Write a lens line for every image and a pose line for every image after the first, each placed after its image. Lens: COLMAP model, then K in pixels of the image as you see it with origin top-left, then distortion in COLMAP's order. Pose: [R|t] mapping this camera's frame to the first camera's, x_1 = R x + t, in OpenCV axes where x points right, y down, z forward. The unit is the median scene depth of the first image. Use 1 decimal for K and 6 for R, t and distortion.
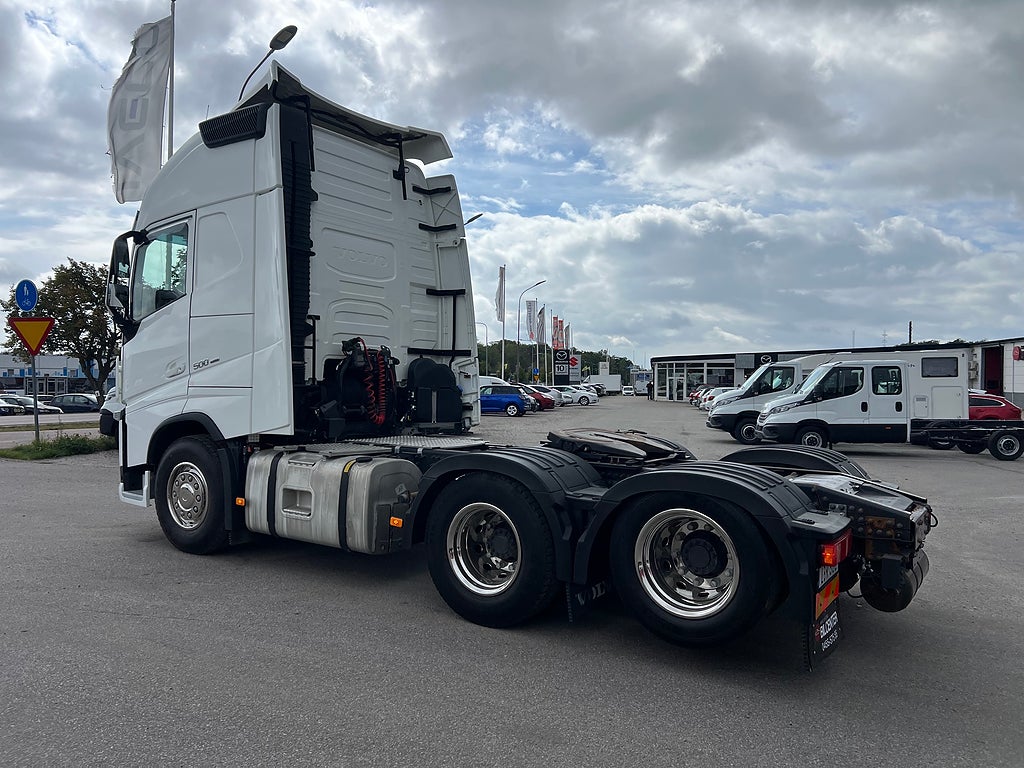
lens RADIAL K [[762.2, 0, 512.0], [0, 762.2, 384.0], [0, 0, 1]] dist [0.038331, -0.002417]
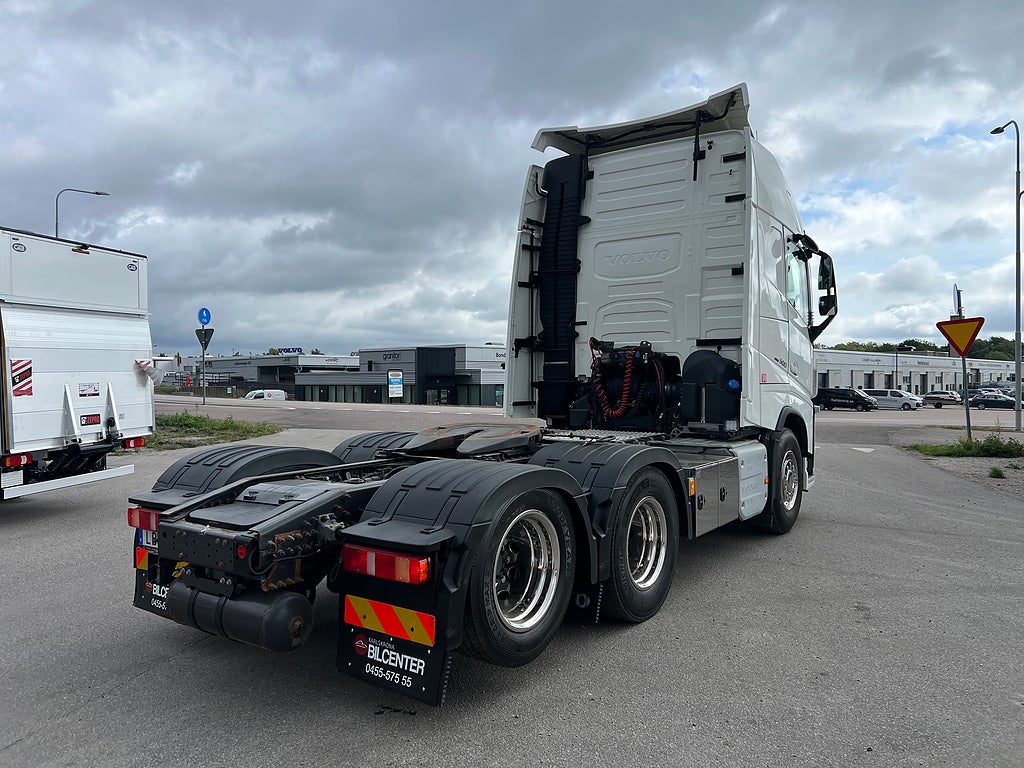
lens RADIAL K [[767.2, 0, 510.9], [0, 767.2, 380.8], [0, 0, 1]] dist [0.049807, -0.051956]
pose [[-0.048655, -0.012088, -0.998743, 0.773238], [0.002012, 0.999924, -0.012201, 0.012351], [0.998814, -0.002603, -0.048627, 0.791913]]
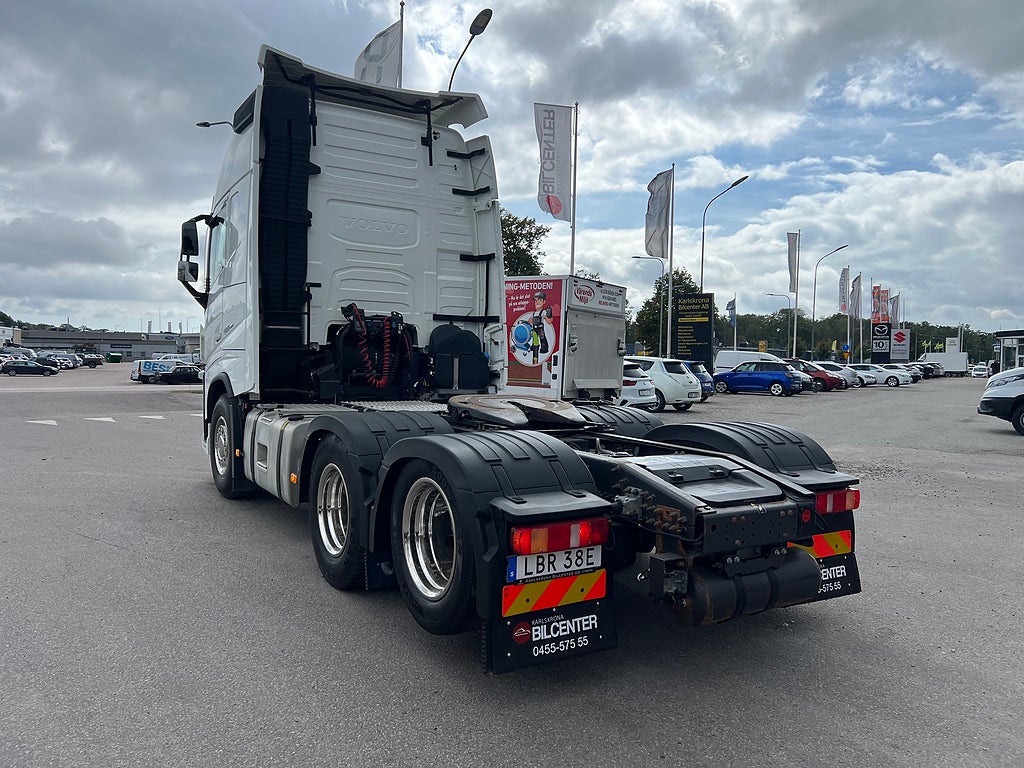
lens RADIAL K [[768.9, 0, 519.9], [0, 768.9, 380.4], [0, 0, 1]] dist [0.051777, -0.062946]
pose [[0.913098, 0.019611, -0.407267, 0.368573], [-0.009867, 0.999613, 0.026011, 0.011739], [0.407620, -0.019732, 0.912938, 0.114932]]
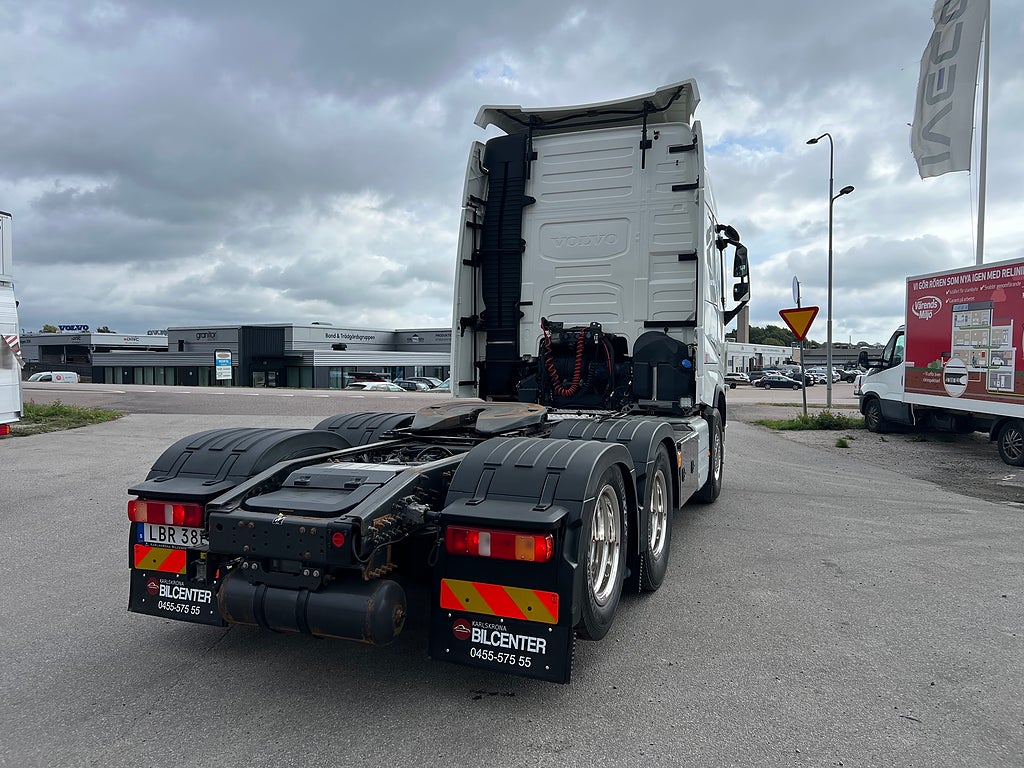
lens RADIAL K [[768.1, 0, 520.2], [0, 768.1, 375.8], [0, 0, 1]] dist [0.056090, -0.067866]
pose [[0.198946, 0.004249, -0.980001, 0.758207], [0.001653, 0.999988, 0.004671, 0.015853], [0.980009, -0.002549, 0.198936, 0.629038]]
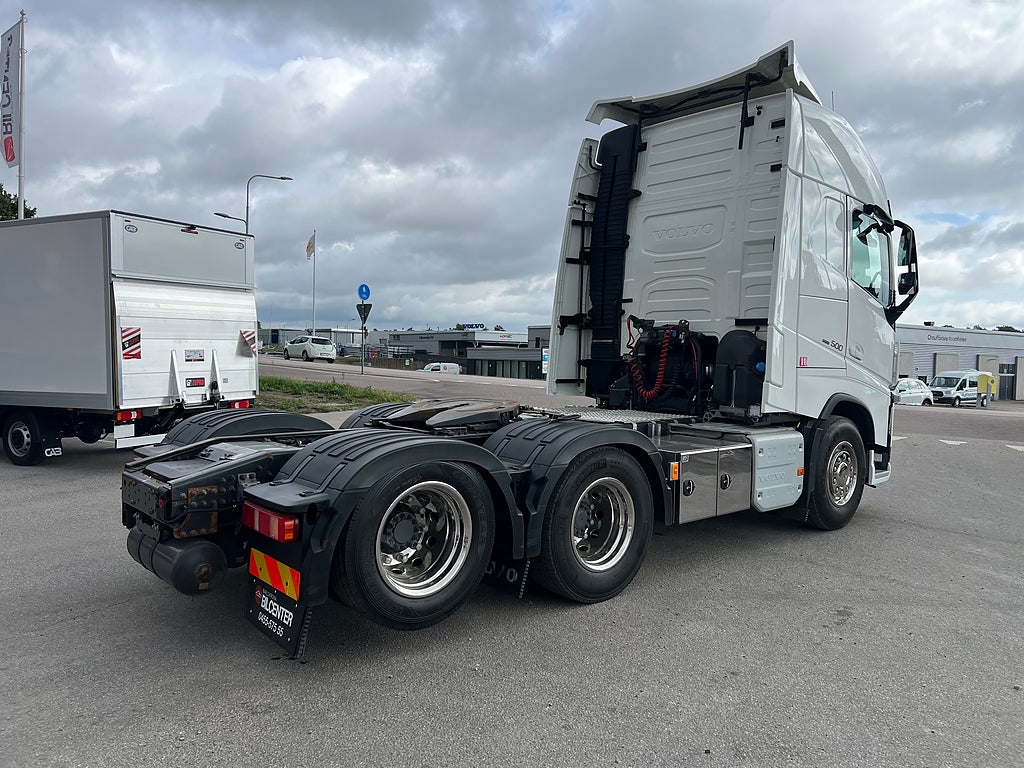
lens RADIAL K [[768.9, 0, 519.9], [0, 768.9, 380.4], [0, 0, 1]] dist [0.051777, -0.062946]
pose [[-0.270062, 0.010896, -0.962781, 0.750480], [-0.027953, 0.999426, 0.019151, 0.011704], [0.962437, 0.032085, -0.269602, 0.967492]]
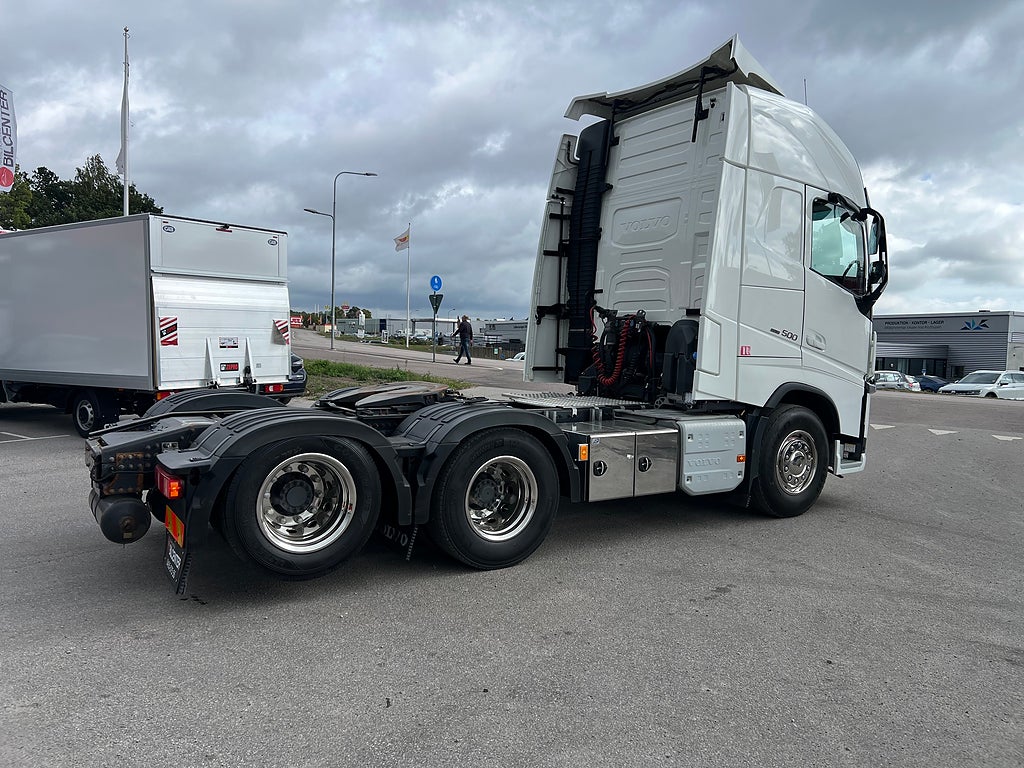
lens RADIAL K [[770.4, 0, 512.0], [0, 770.4, 384.0], [0, 0, 1]] dist [0.060805, -0.079237]
pose [[-0.406904, 0.024985, -0.913129, 0.747790], [-0.034005, 0.998519, 0.042475, 0.008140], [0.912838, 0.048334, -0.405451, 1.142758]]
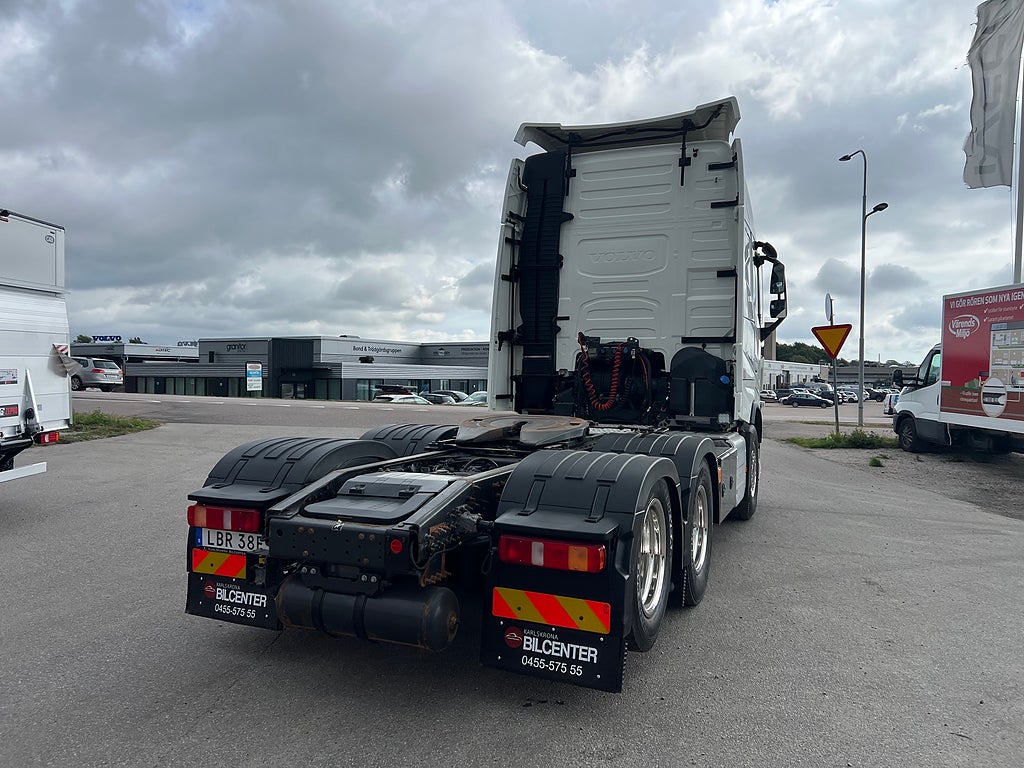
lens RADIAL K [[768.9, 0, 519.9], [0, 768.9, 380.4], [0, 0, 1]] dist [0.051777, -0.062946]
pose [[0.168585, -0.006385, -0.985666, 0.764983], [-0.010026, 0.999916, -0.008192, 0.016709], [0.985636, 0.011264, 0.168507, 0.610261]]
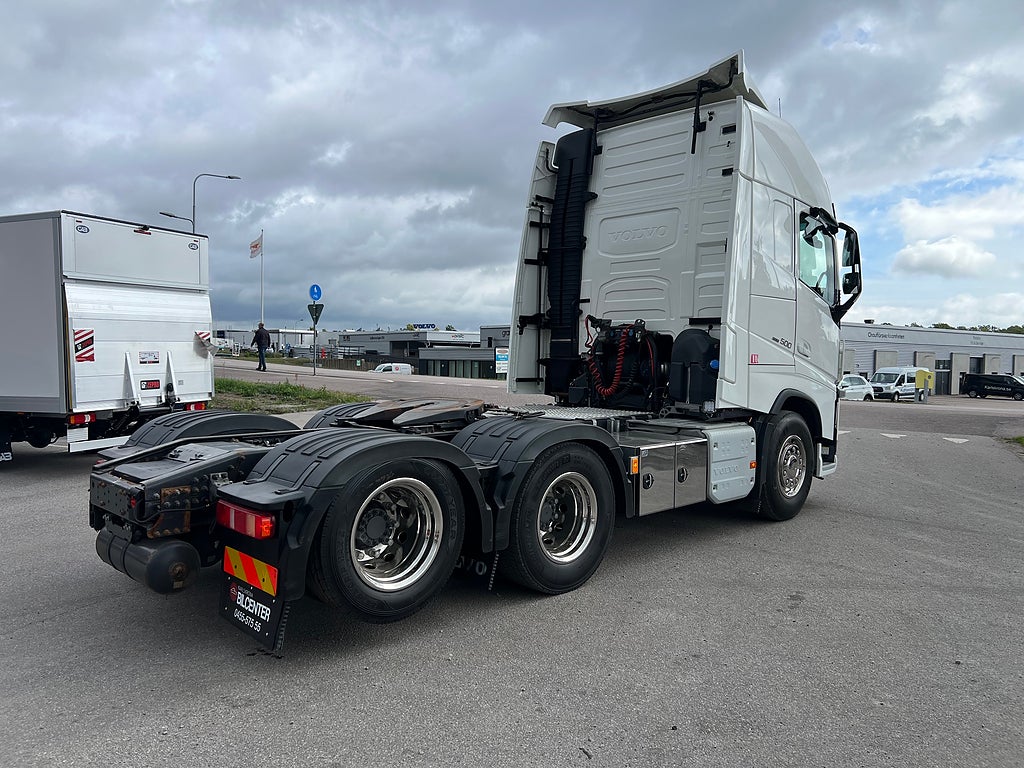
lens RADIAL K [[767.7, 0, 512.0], [0, 767.7, 384.0], [0, 0, 1]] dist [0.055611, -0.067363]
pose [[-0.218566, 0.017978, -0.975656, 0.768367], [-0.019880, 0.999541, 0.022871, 0.012669], [0.975620, 0.024395, -0.218108, 0.960335]]
